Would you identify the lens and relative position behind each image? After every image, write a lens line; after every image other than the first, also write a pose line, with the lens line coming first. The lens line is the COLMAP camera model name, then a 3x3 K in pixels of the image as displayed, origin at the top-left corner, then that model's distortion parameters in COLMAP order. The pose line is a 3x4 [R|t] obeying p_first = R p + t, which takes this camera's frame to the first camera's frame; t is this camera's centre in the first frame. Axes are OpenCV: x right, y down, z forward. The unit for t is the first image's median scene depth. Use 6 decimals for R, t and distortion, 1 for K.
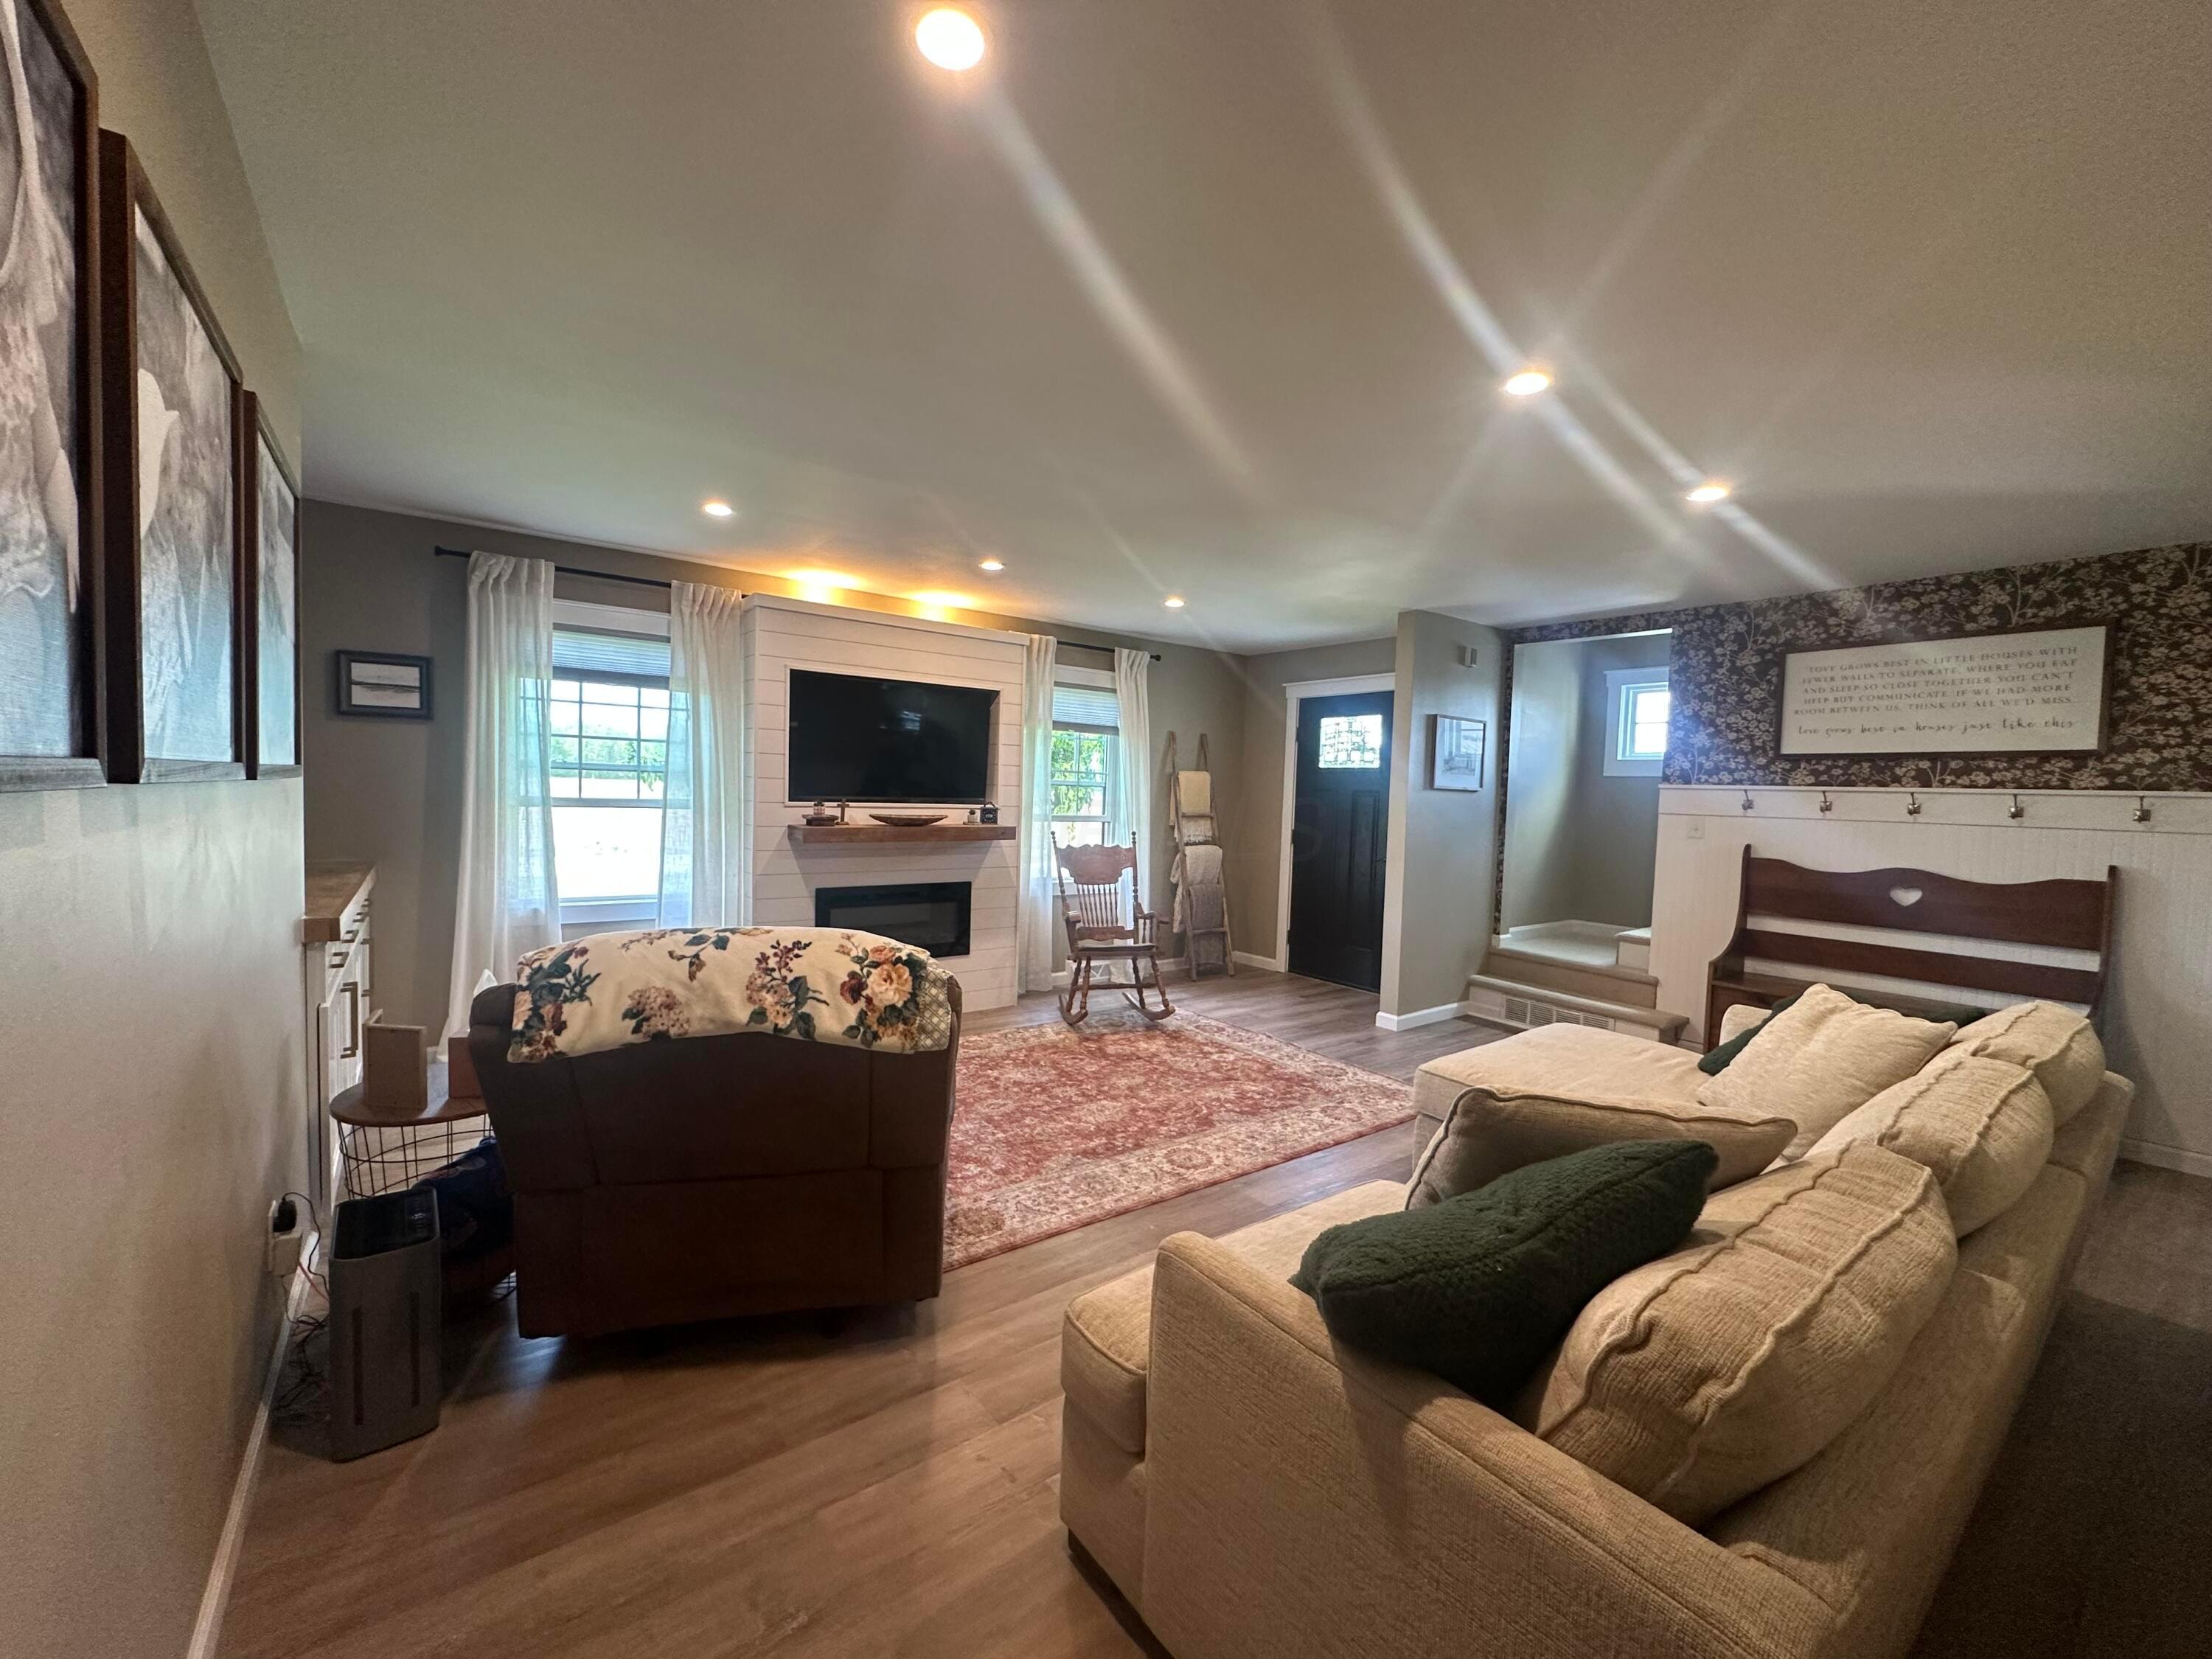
lens RADIAL K [[882.2, 0, 1106.0], [0, 882.2, 829.5], [0, 0, 1]] dist [0.000464, 0.000054]
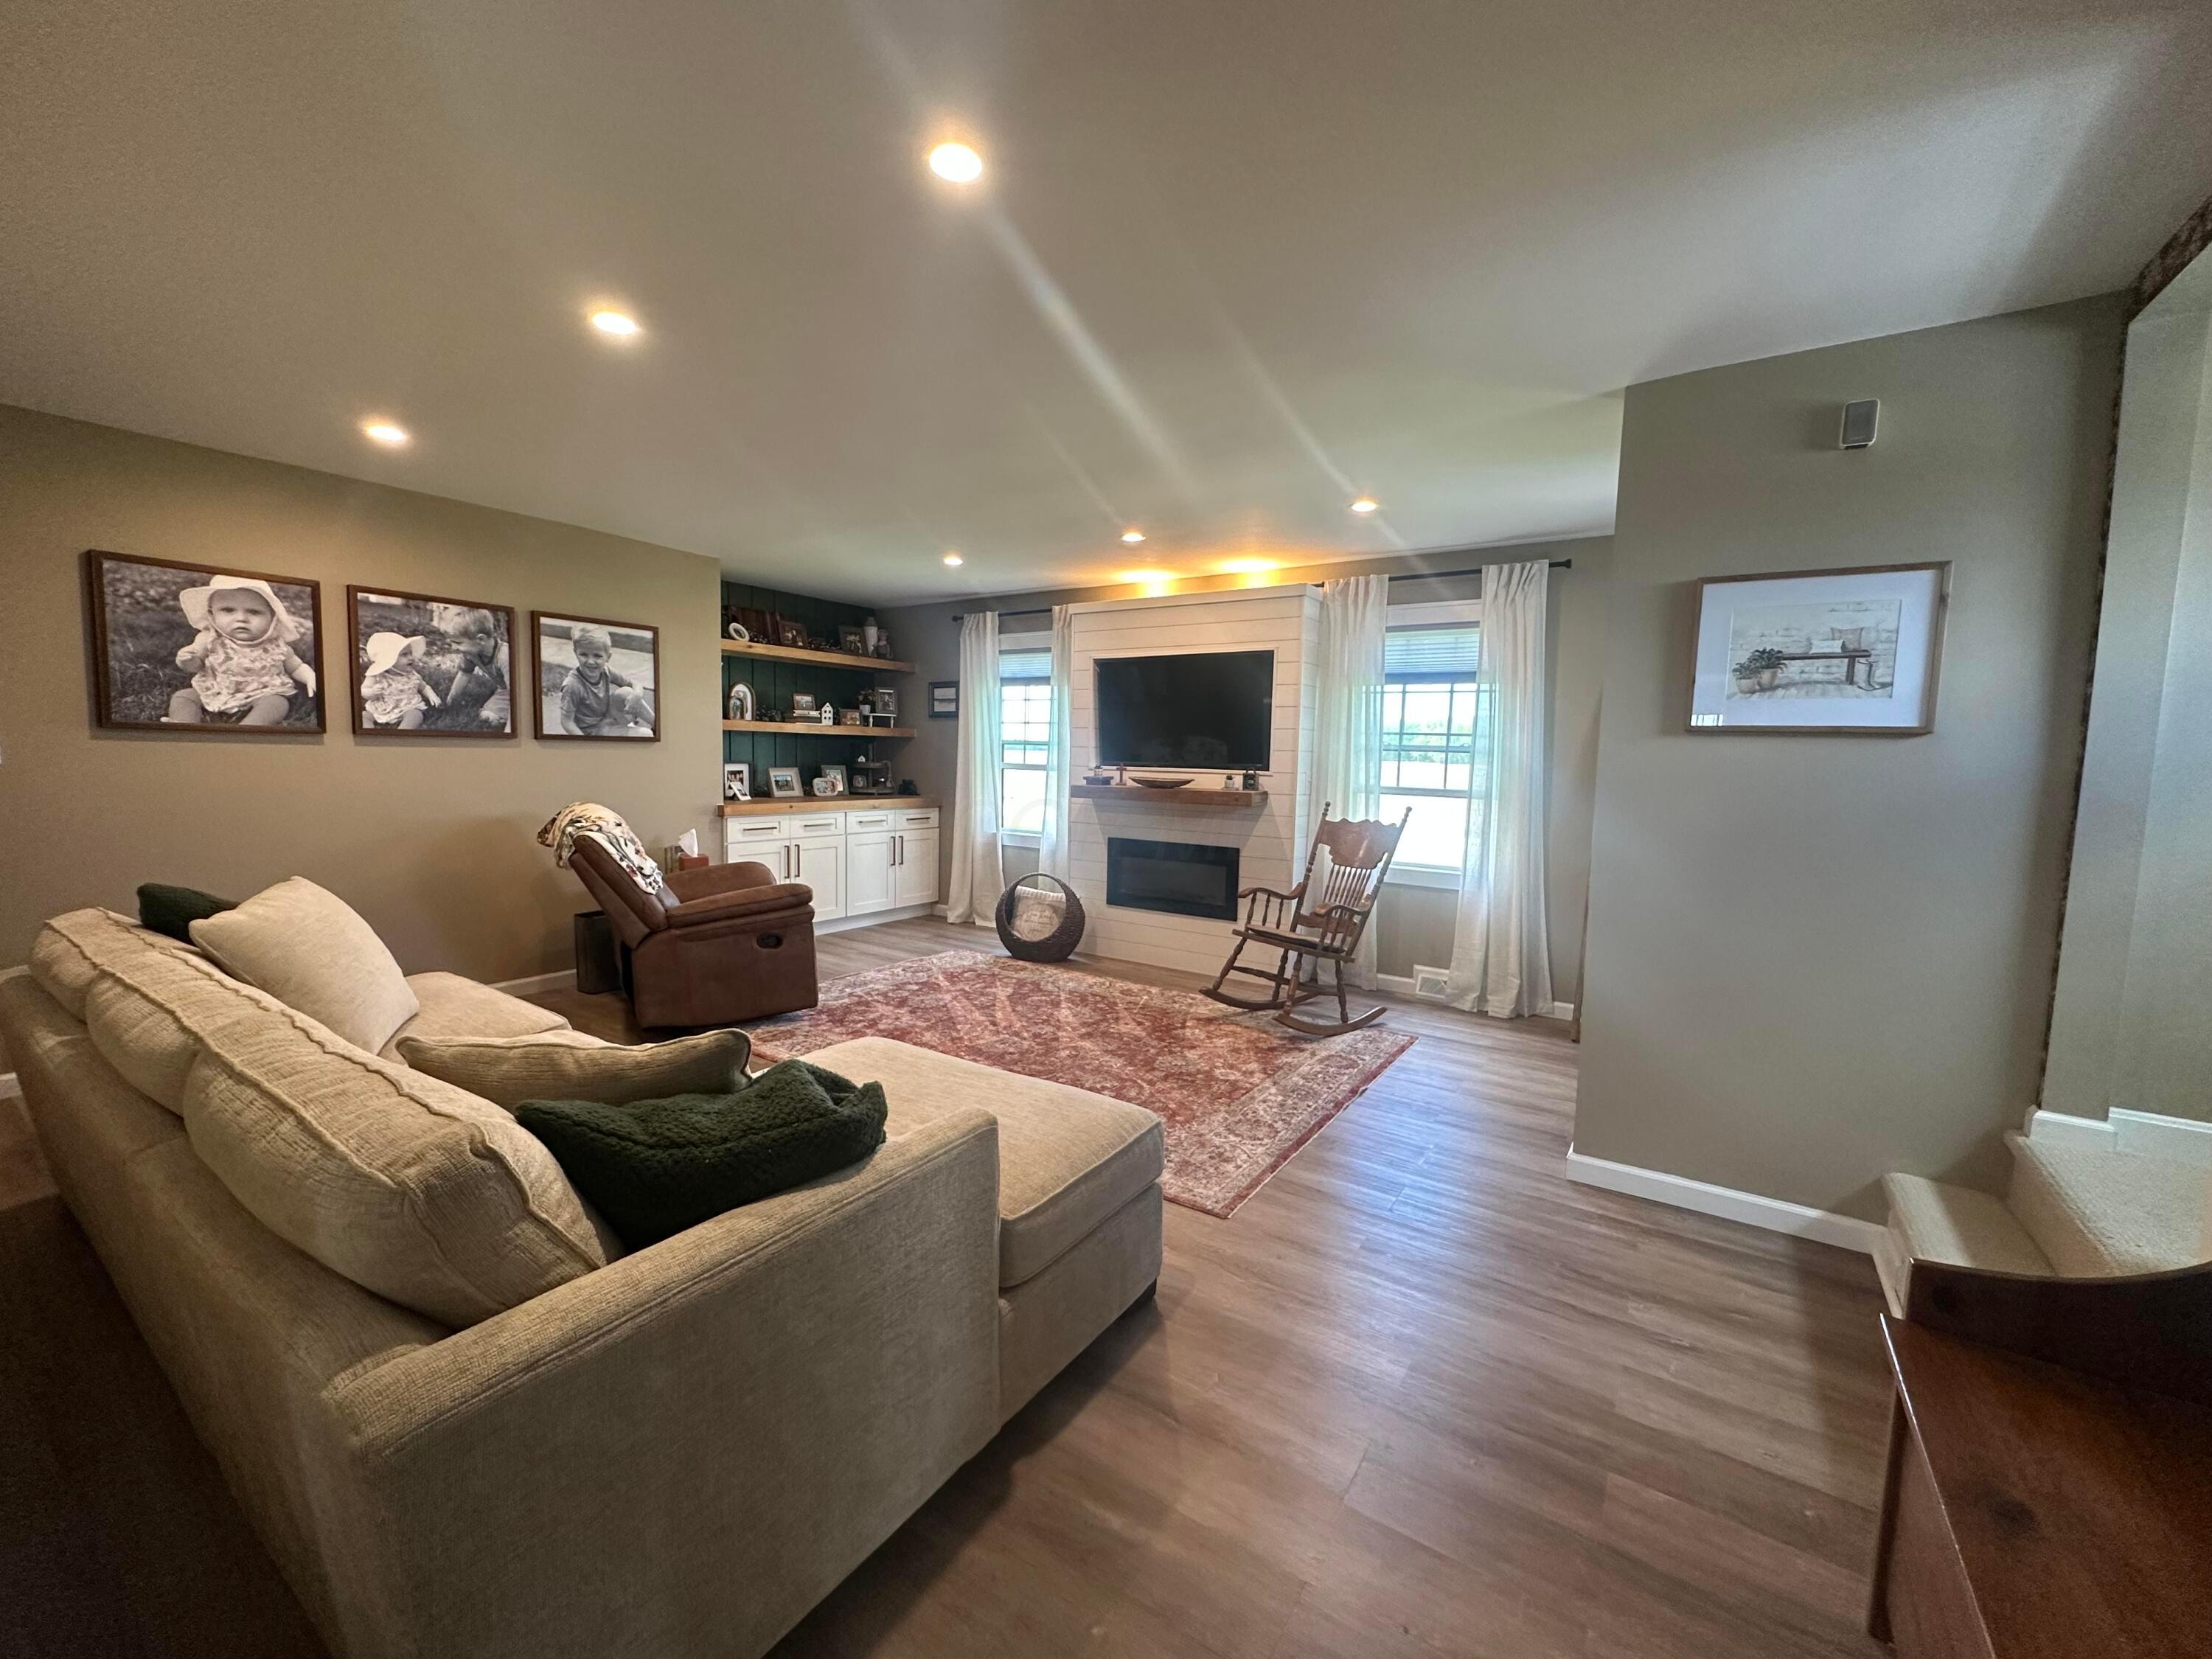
lens RADIAL K [[882.2, 0, 1106.0], [0, 882.2, 829.5], [0, 0, 1]] dist [0.000464, 0.000054]
pose [[0.327536, 0.051277, -0.943446, 0.794081], [-0.062688, 0.997505, 0.032452, 0.016380], [0.942757, 0.048514, 0.329933, 0.585469]]
